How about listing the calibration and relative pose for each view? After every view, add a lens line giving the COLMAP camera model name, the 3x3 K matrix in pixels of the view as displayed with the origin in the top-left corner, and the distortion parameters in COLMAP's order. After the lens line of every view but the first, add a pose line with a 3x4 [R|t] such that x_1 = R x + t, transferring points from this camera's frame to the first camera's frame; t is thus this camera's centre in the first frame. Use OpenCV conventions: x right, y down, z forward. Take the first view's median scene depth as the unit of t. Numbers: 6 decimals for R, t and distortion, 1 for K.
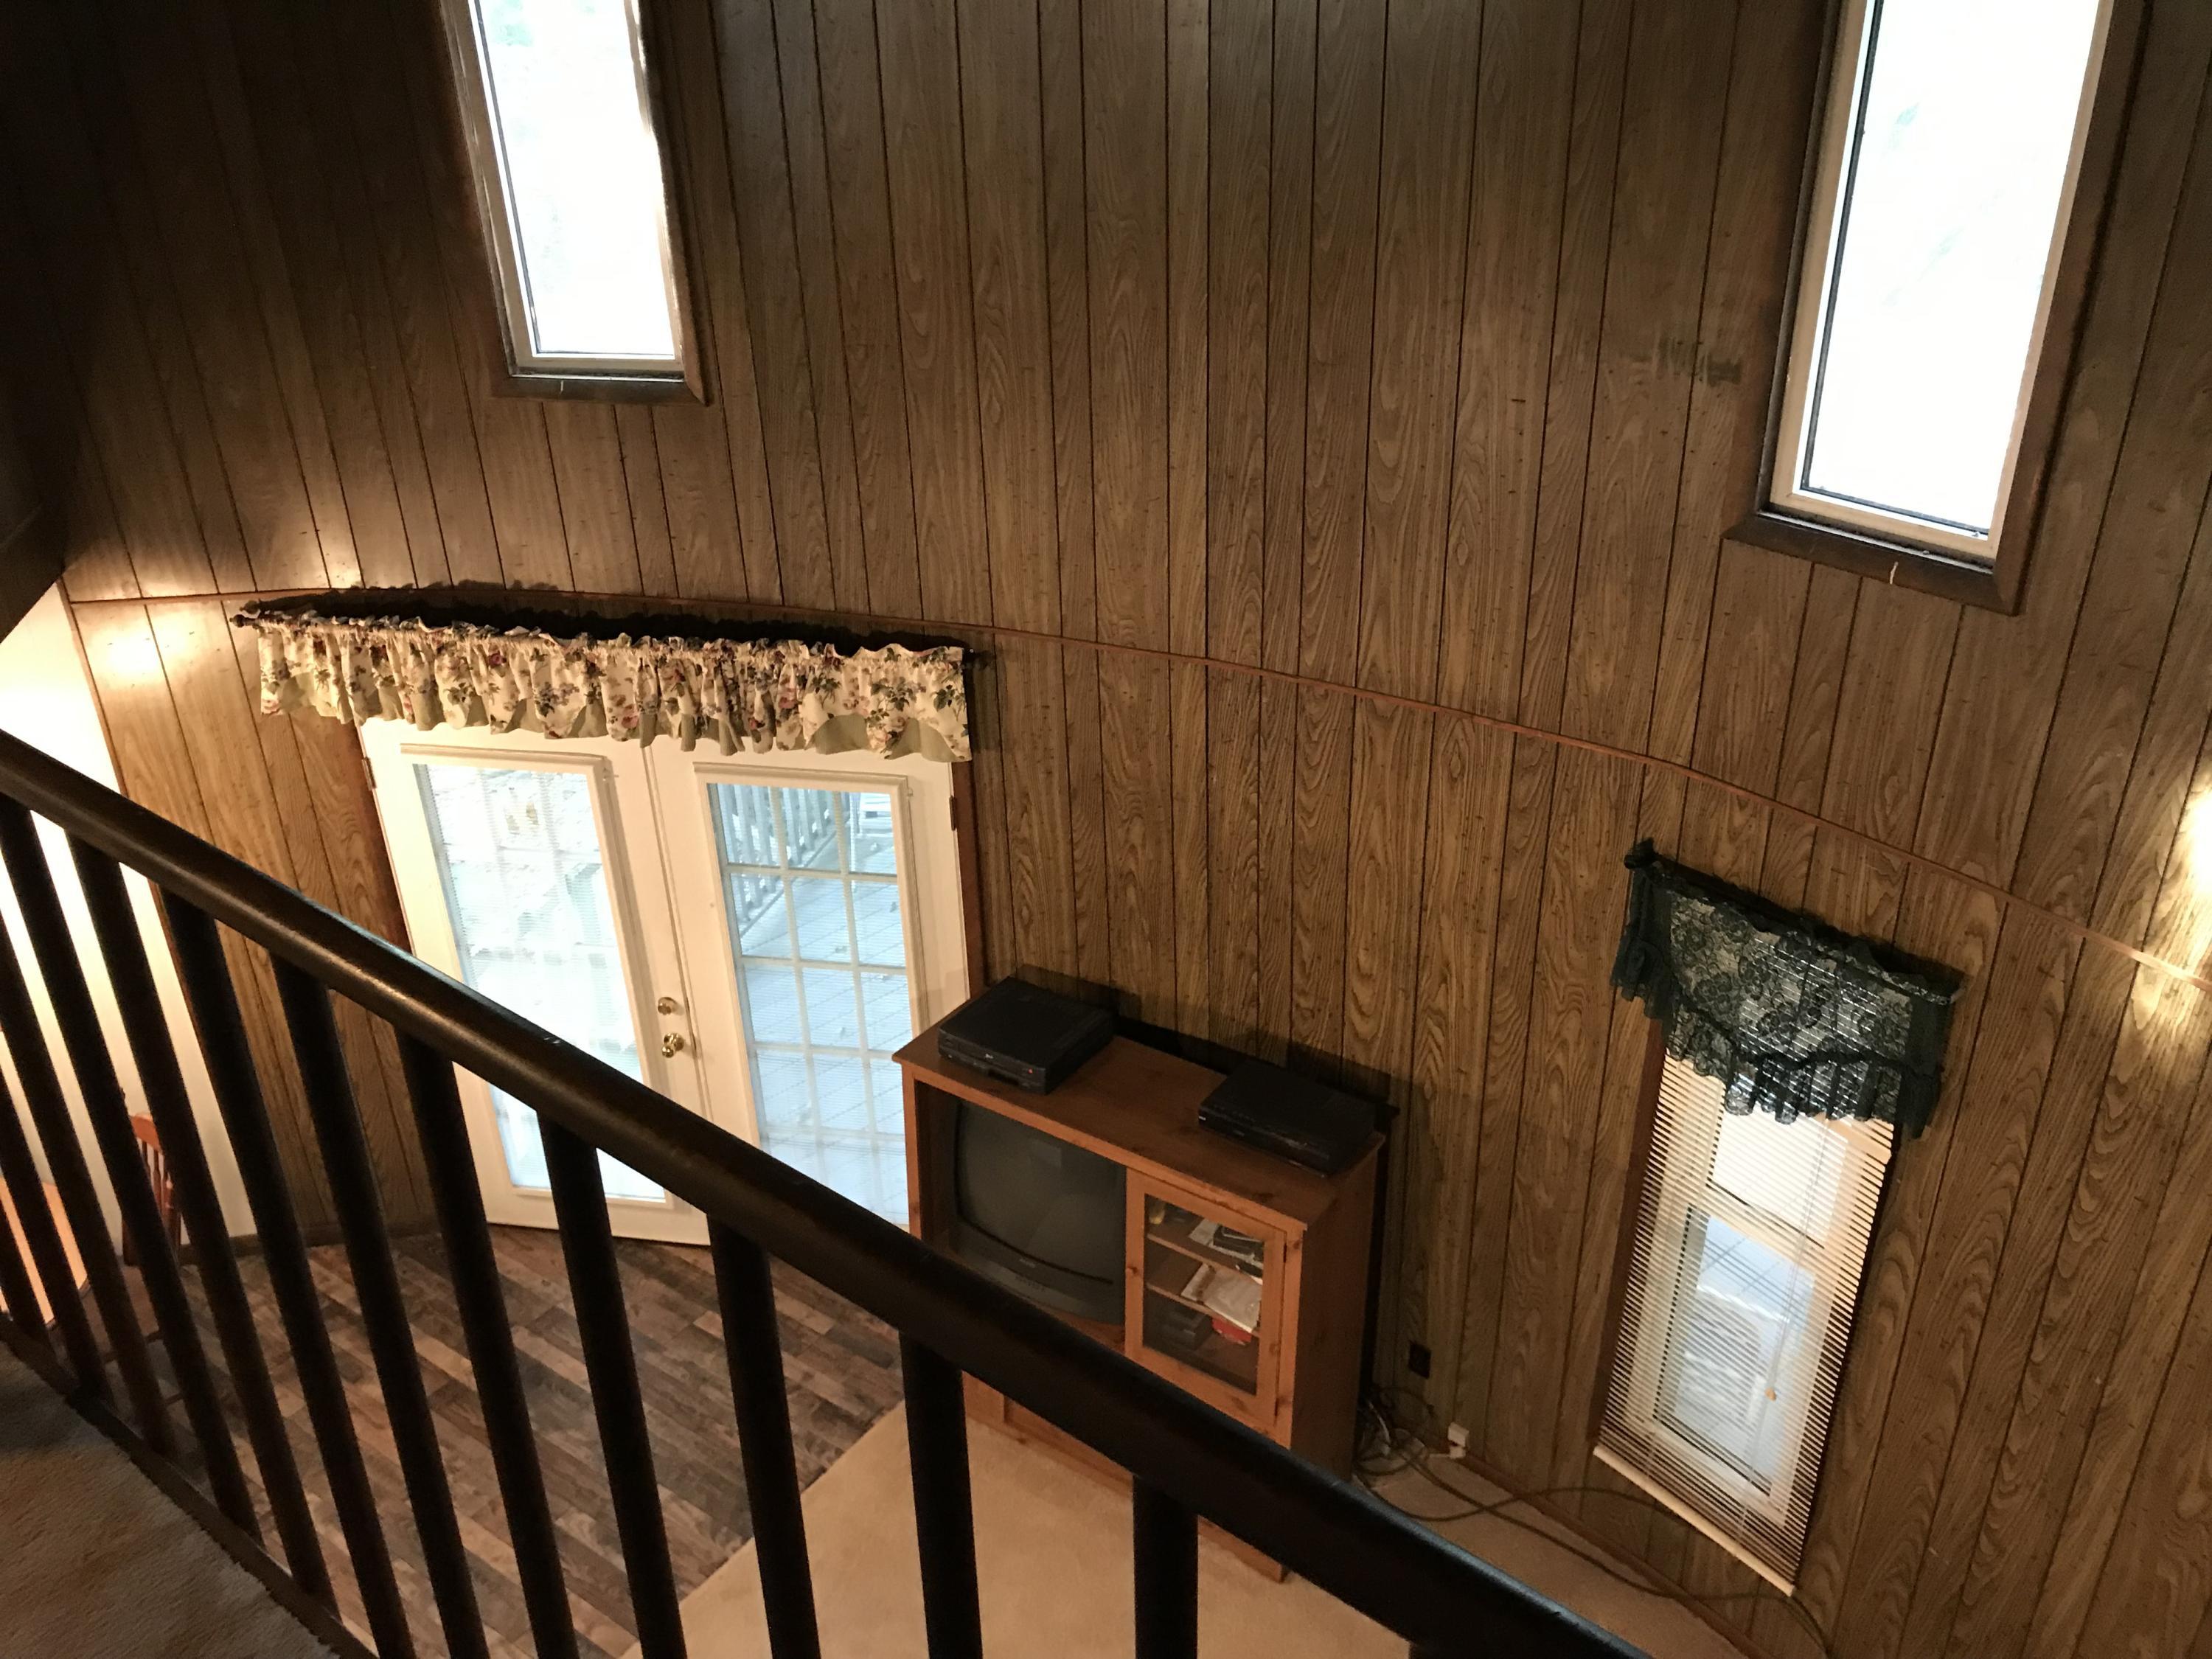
lens RADIAL K [[1826.5, 0, 1112.1], [0, 1826.5, 817.7], [0, 0, 1]] dist [0.059819, -0.061161]
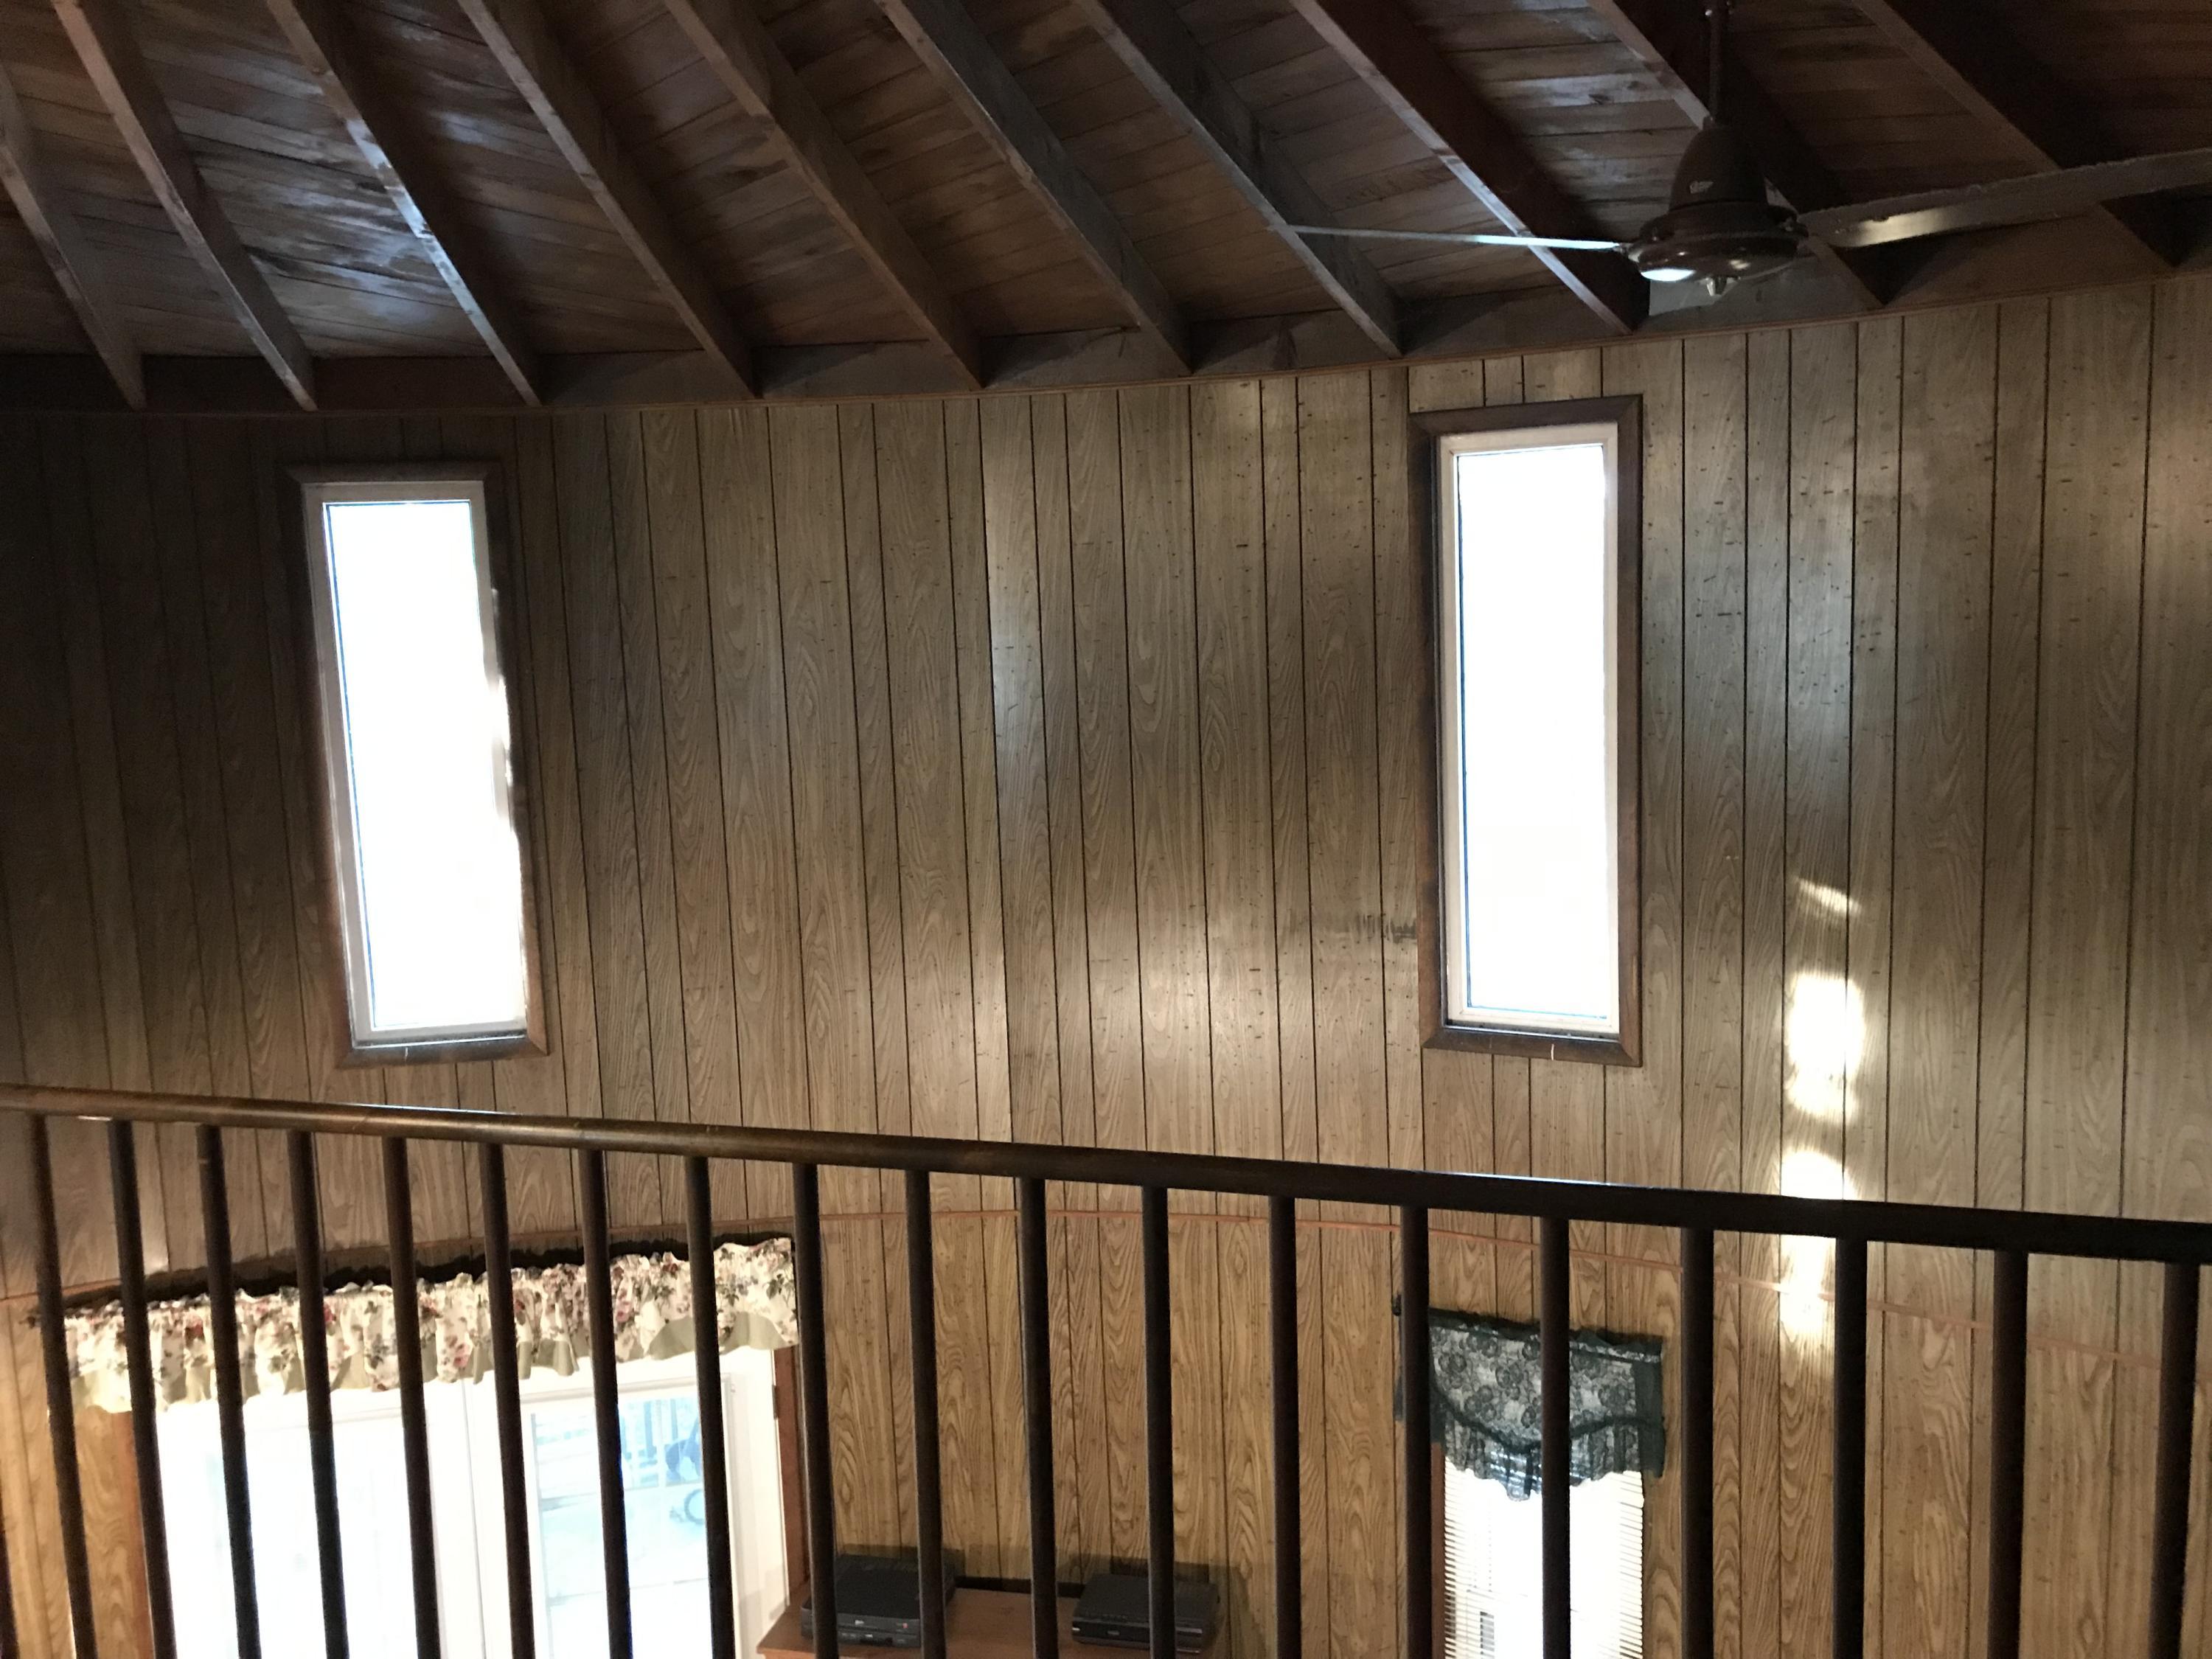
lens RADIAL K [[1826.5, 0, 1111.8], [0, 1826.5, 821.4], [0, 0, 1]] dist [0.059819, -0.061161]
pose [[0.934018, -0.050889, 0.353584, -0.301953], [0.178878, 0.923395, -0.339623, 0.096342], [-0.309215, 0.380462, 0.871570, -0.165418]]
